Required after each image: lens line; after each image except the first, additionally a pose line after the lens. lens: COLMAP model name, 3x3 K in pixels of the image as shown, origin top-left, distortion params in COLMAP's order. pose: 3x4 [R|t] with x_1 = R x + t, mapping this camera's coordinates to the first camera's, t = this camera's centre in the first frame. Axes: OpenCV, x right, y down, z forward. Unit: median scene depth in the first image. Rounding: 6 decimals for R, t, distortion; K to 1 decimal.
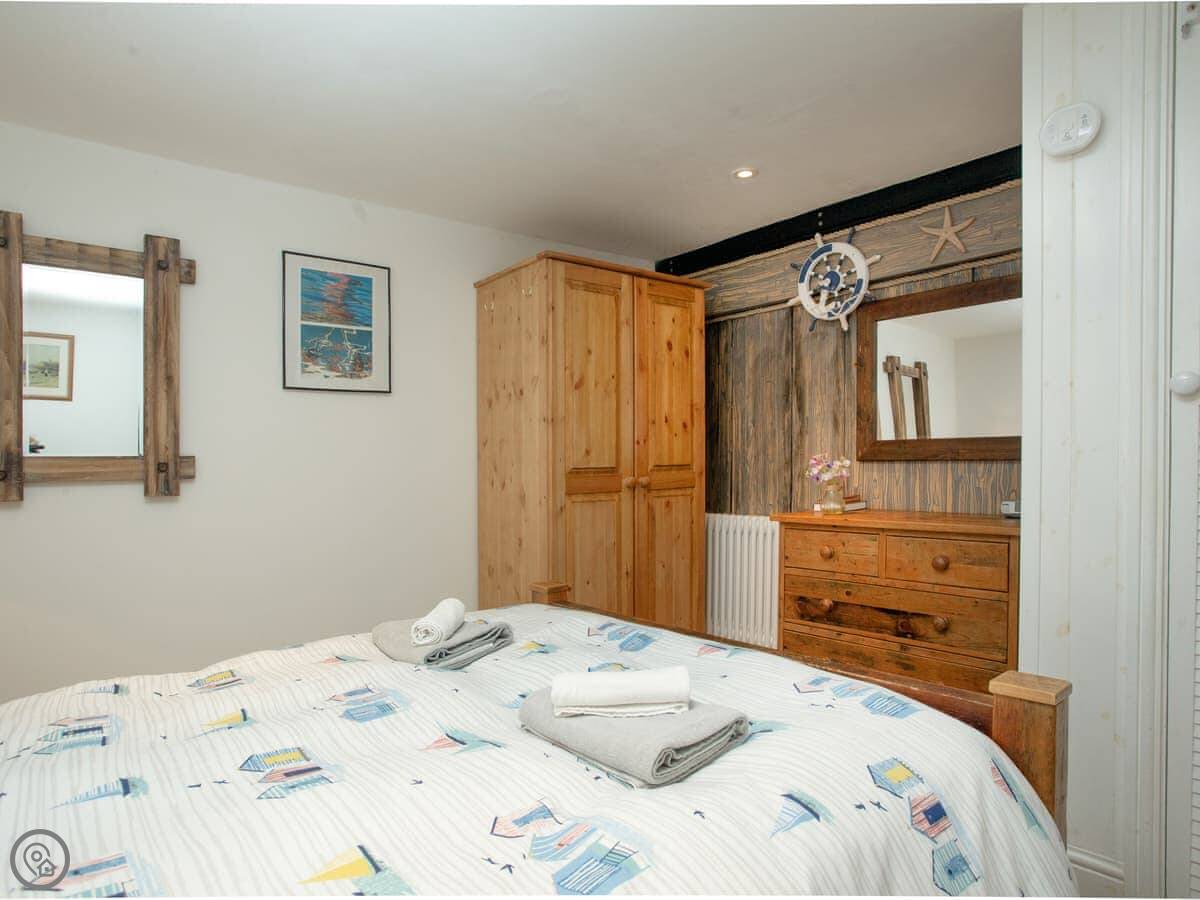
lens RADIAL K [[724.5, 0, 596.1], [0, 724.5, 473.5], [0, 0, 1]] dist [-0.034780, 0.004522]
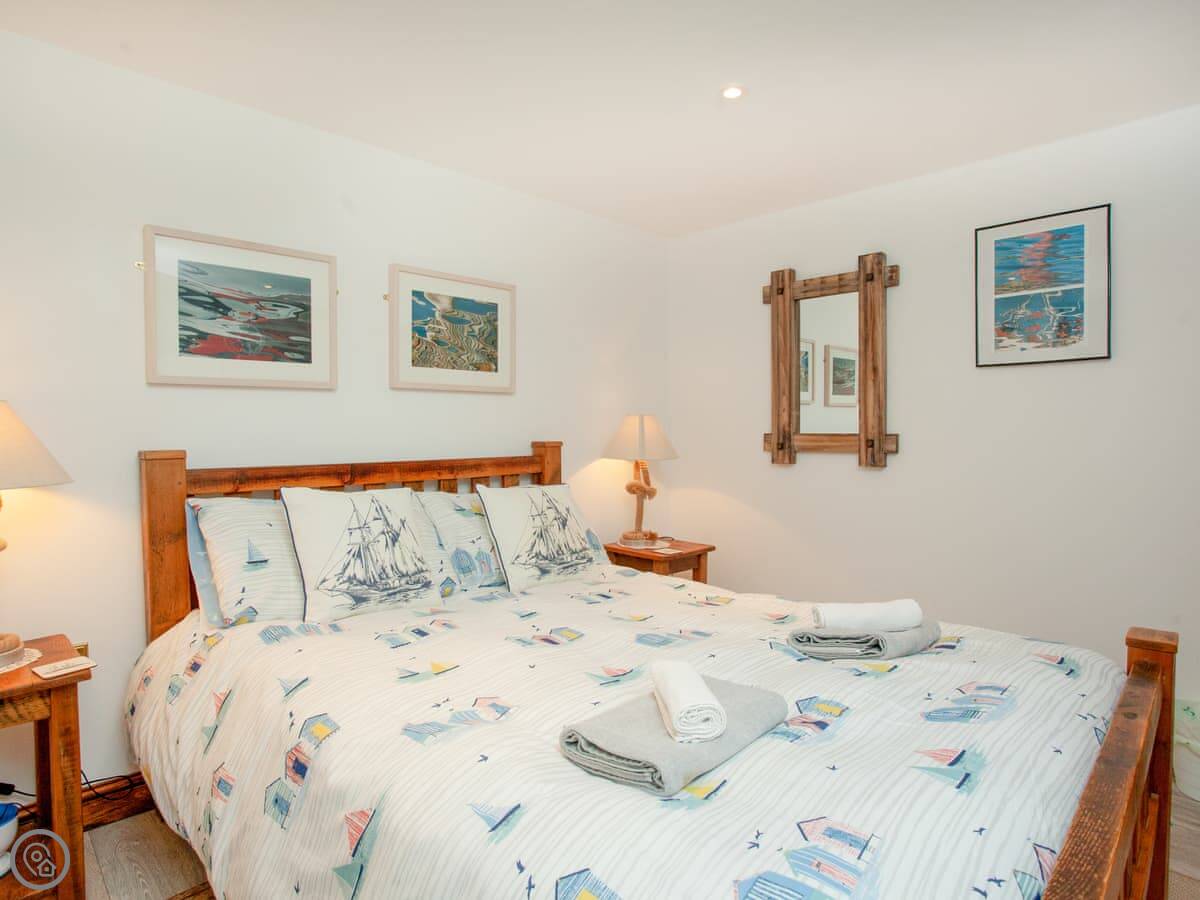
lens RADIAL K [[683.5, 0, 597.0], [0, 683.5, 454.5], [0, 0, 1]] dist [-0.046020, 0.004195]
pose [[0.077193, 0.049438, -0.995790, 0.507715], [-0.009457, 0.998761, 0.048853, -0.040927], [0.996971, 0.005646, 0.077565, 0.437222]]
